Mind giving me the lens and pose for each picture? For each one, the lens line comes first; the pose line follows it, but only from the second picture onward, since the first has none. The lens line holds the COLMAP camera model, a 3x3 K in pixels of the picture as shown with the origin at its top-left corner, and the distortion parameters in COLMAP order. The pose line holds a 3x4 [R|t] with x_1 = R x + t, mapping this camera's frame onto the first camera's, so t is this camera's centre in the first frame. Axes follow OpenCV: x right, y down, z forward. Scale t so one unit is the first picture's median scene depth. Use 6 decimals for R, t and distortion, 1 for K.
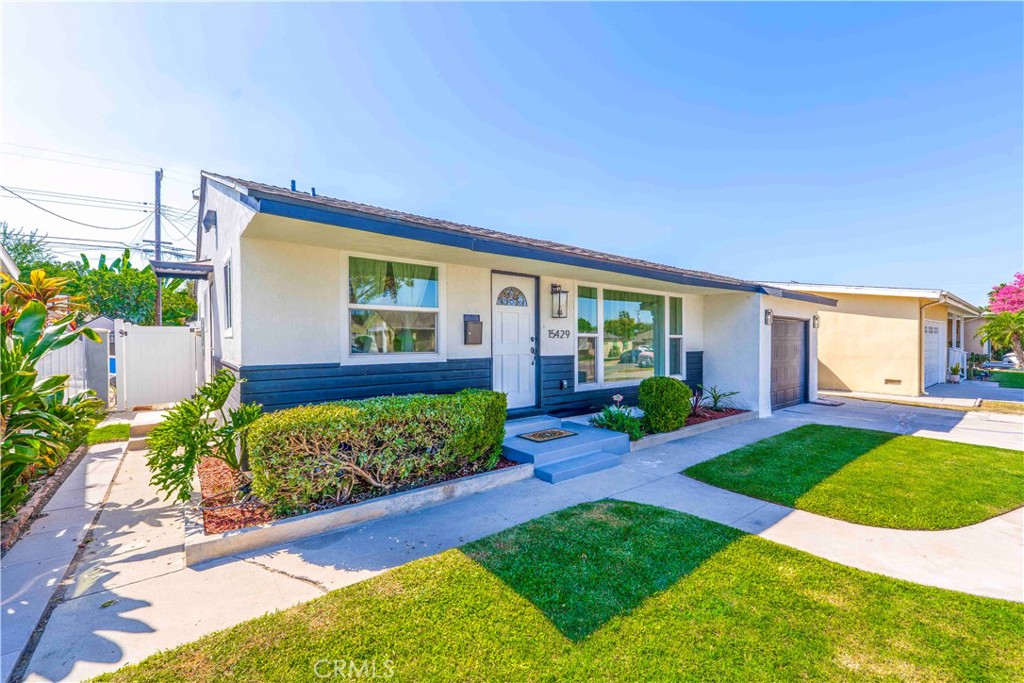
lens RADIAL K [[422.8, 0, 507.6], [0, 422.8, 343.3], [0, 0, 1]] dist [0.001219, -0.000255]
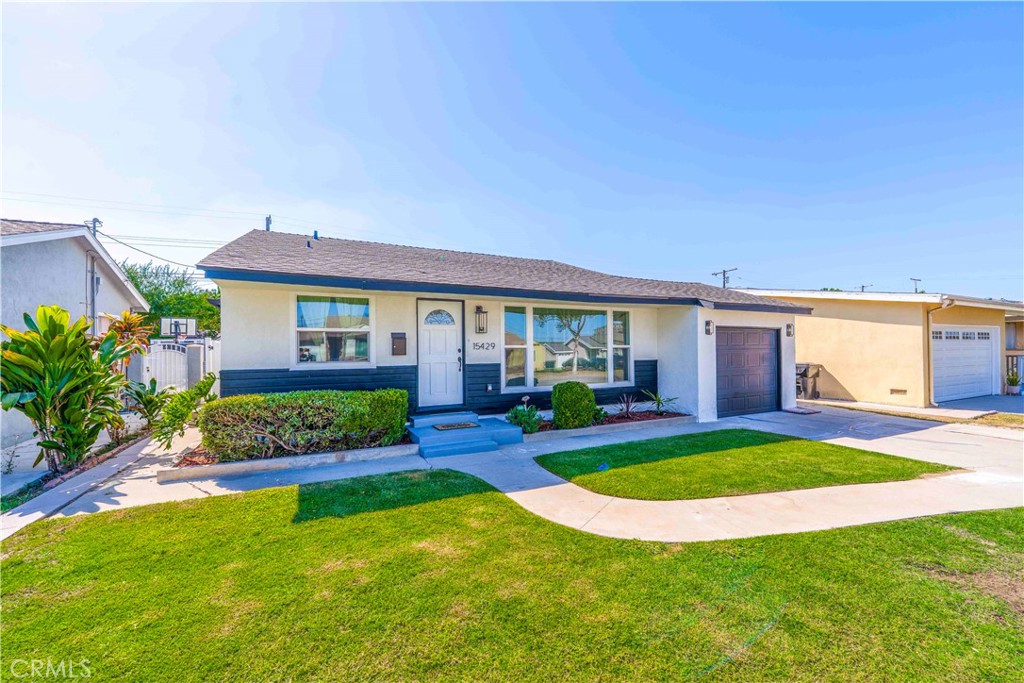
lens RADIAL K [[422.8, 0, 517.2], [0, 422.8, 345.3], [0, 0, 1]] dist [0.001219, -0.000255]
pose [[0.976536, -0.009495, -0.215145, 0.558540], [0.006045, 0.999842, -0.016692, -0.003813], [0.215269, 0.014999, 0.976439, -0.209427]]
